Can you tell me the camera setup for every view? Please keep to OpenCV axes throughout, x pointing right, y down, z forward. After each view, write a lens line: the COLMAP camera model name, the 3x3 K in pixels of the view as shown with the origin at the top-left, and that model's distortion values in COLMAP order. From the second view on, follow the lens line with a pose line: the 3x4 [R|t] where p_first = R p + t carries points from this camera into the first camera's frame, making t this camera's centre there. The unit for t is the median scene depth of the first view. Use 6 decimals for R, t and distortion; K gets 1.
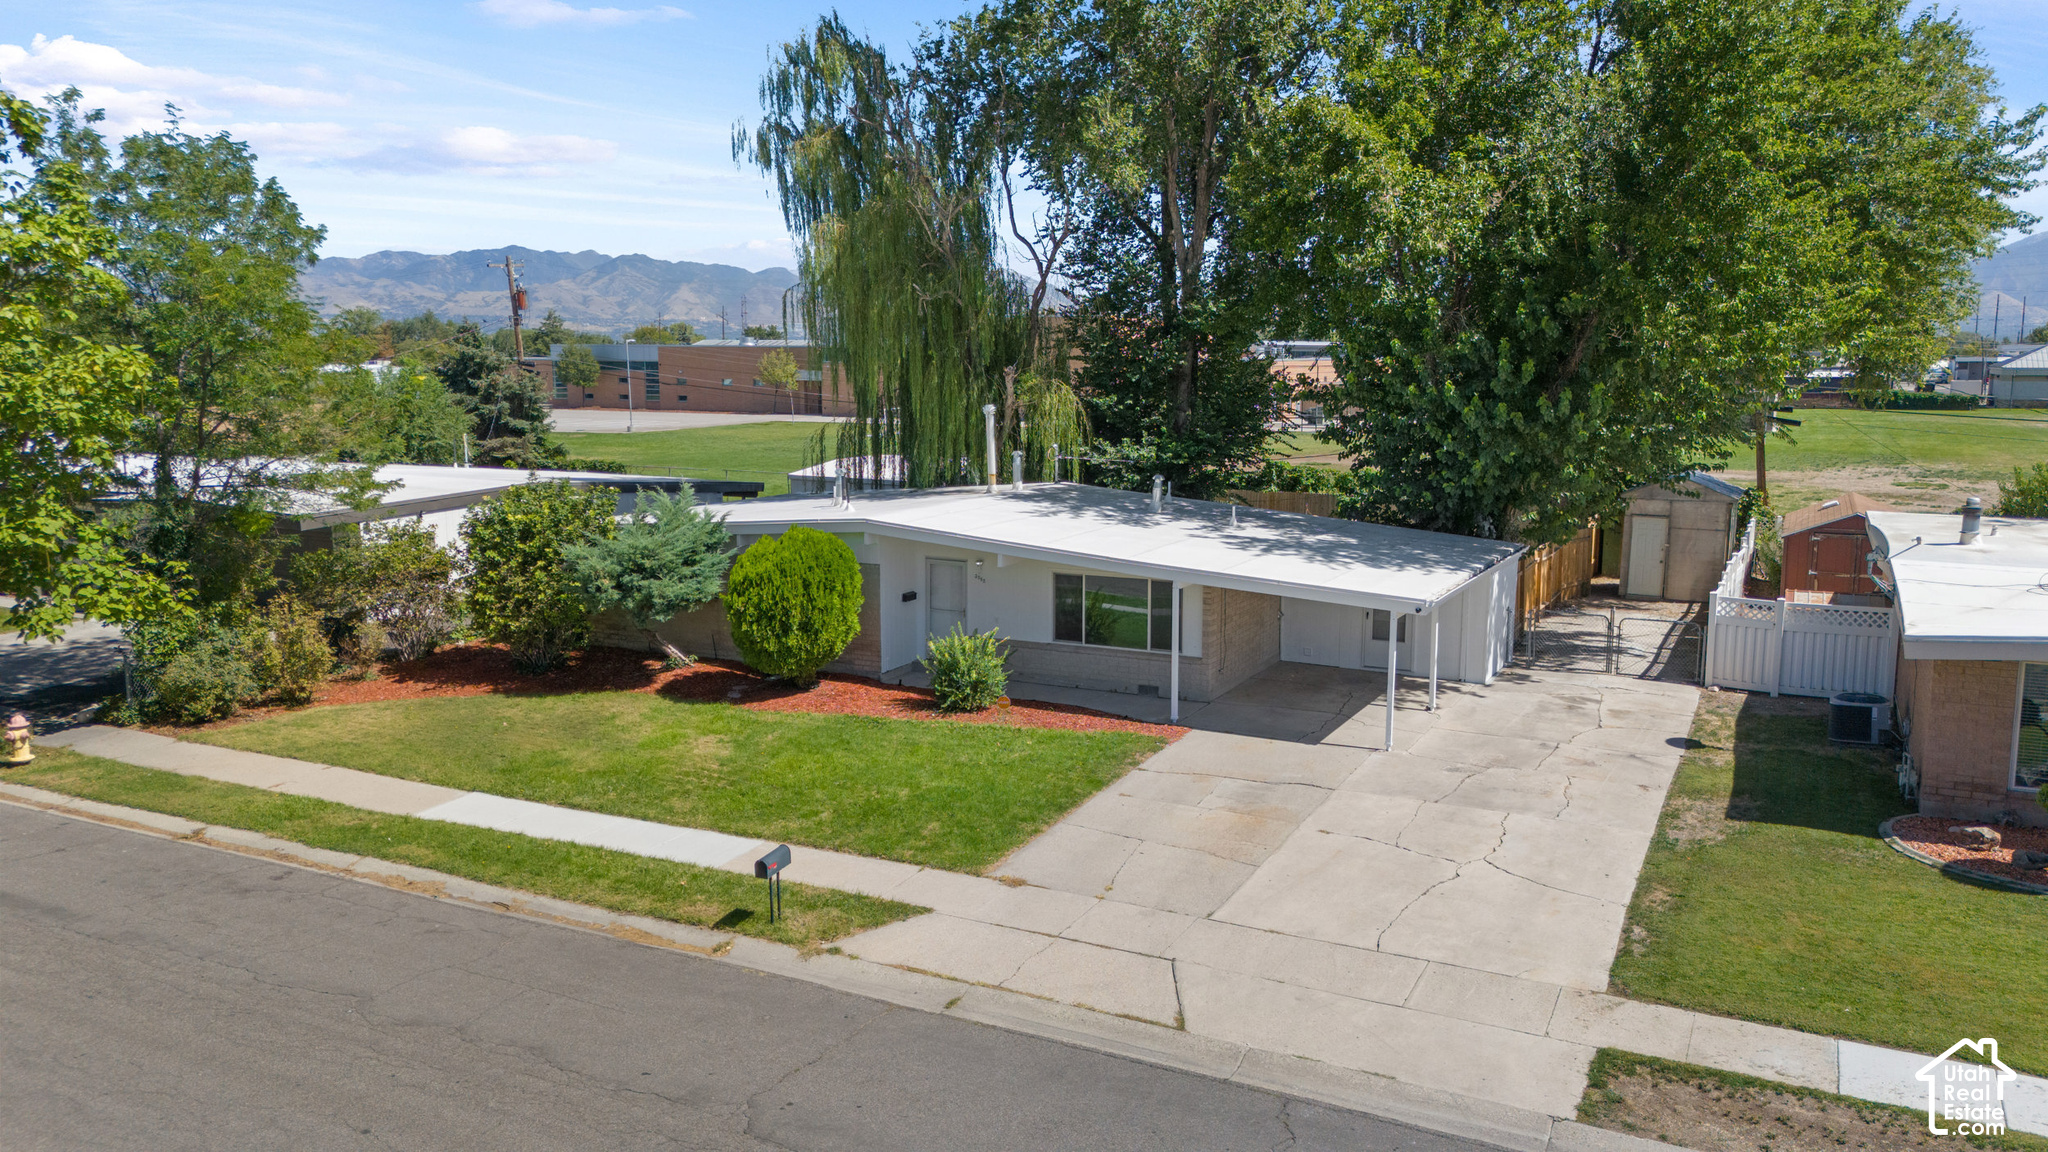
lens RADIAL K [[1456.3, 0, 1033.2], [0, 1456.3, 563.9], [0, 0, 1]] dist [0.057520, -0.042081]
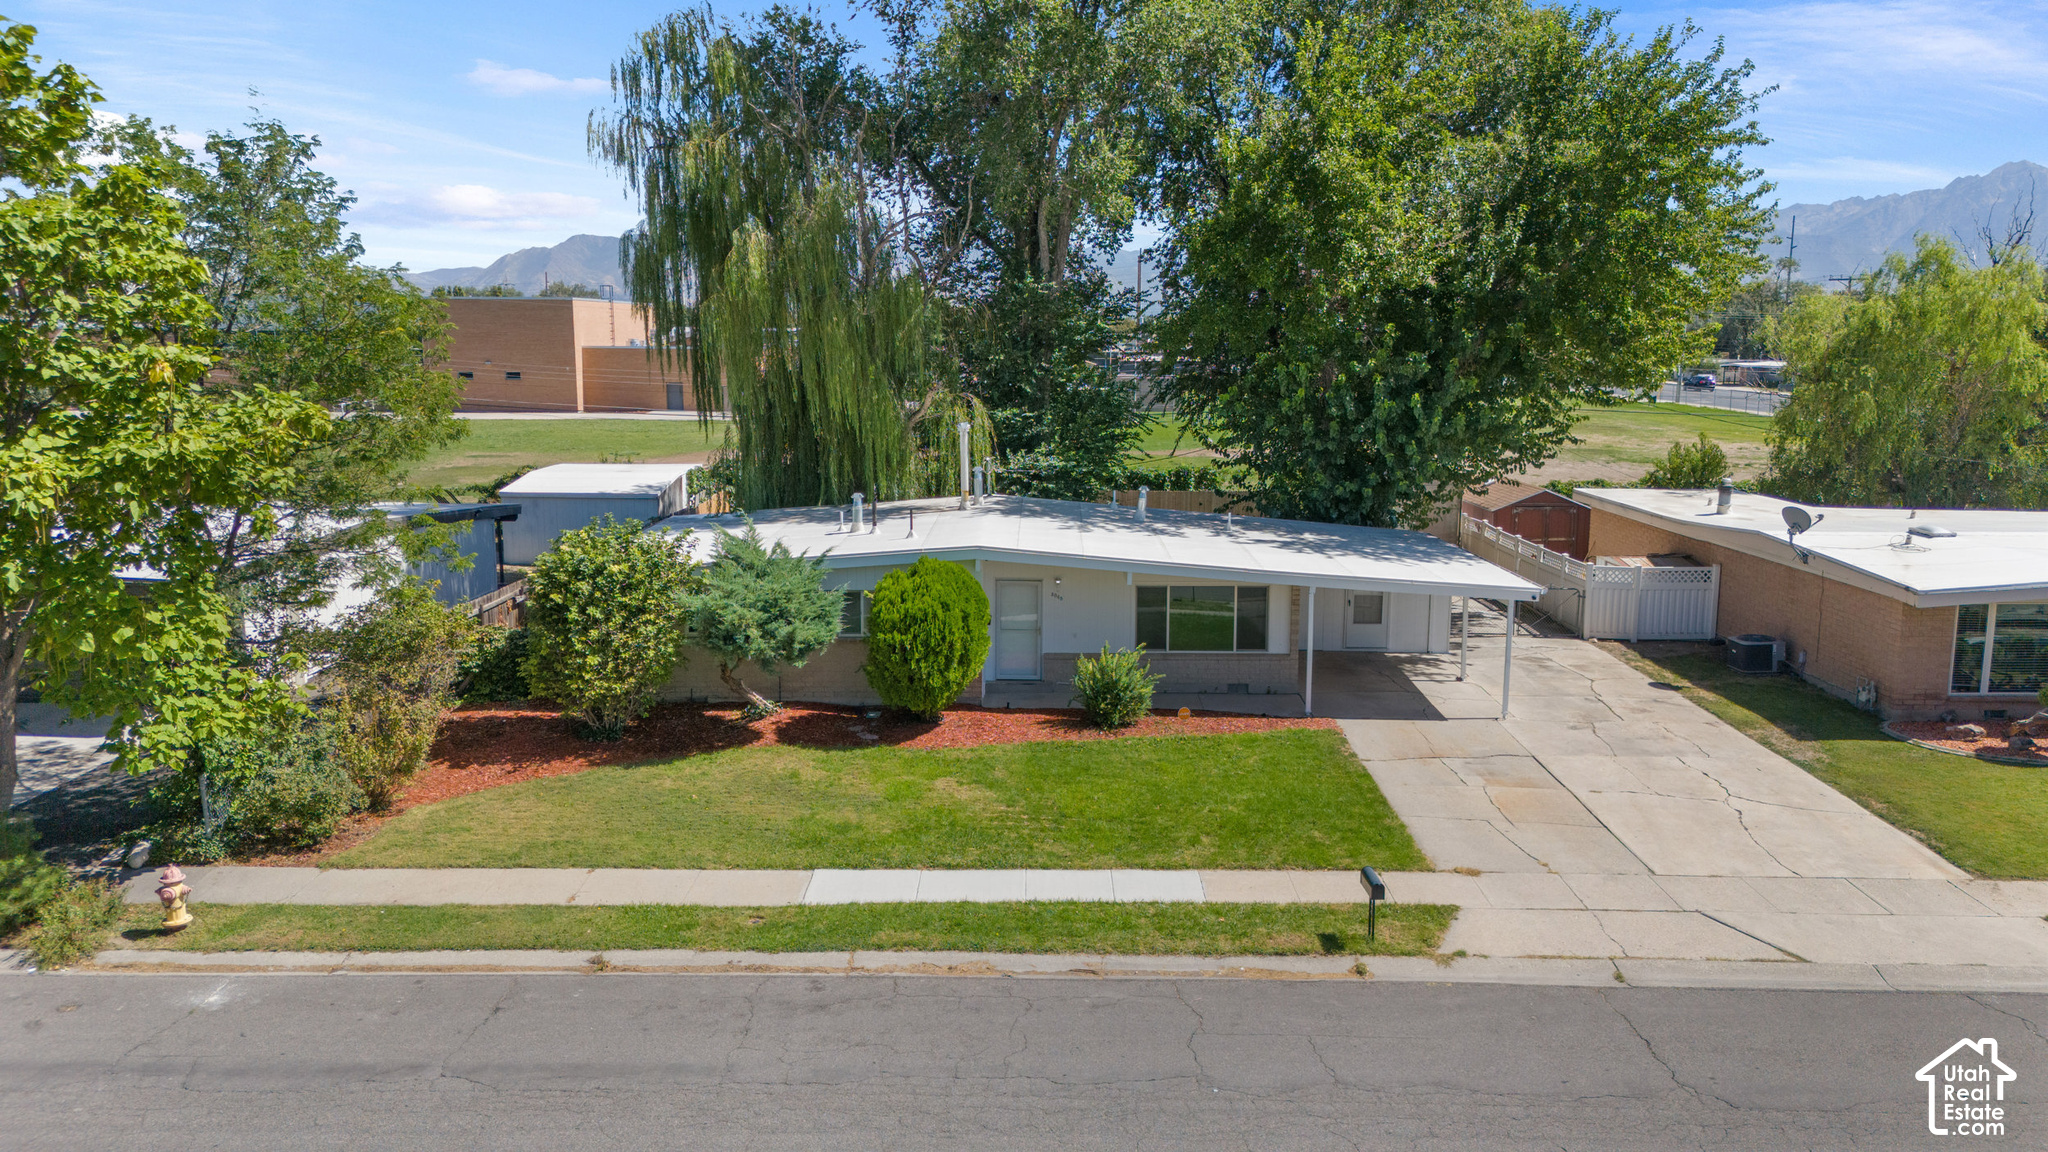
lens RADIAL K [[1456.3, 0, 1015.4], [0, 1456.3, 571.1], [0, 0, 1]] dist [0.057520, -0.042081]
pose [[0.901606, -0.068475, 0.427103, -0.682536], [0.059007, 0.997630, 0.035382, -0.062315], [-0.428514, -0.006699, 0.903510, 0.114072]]
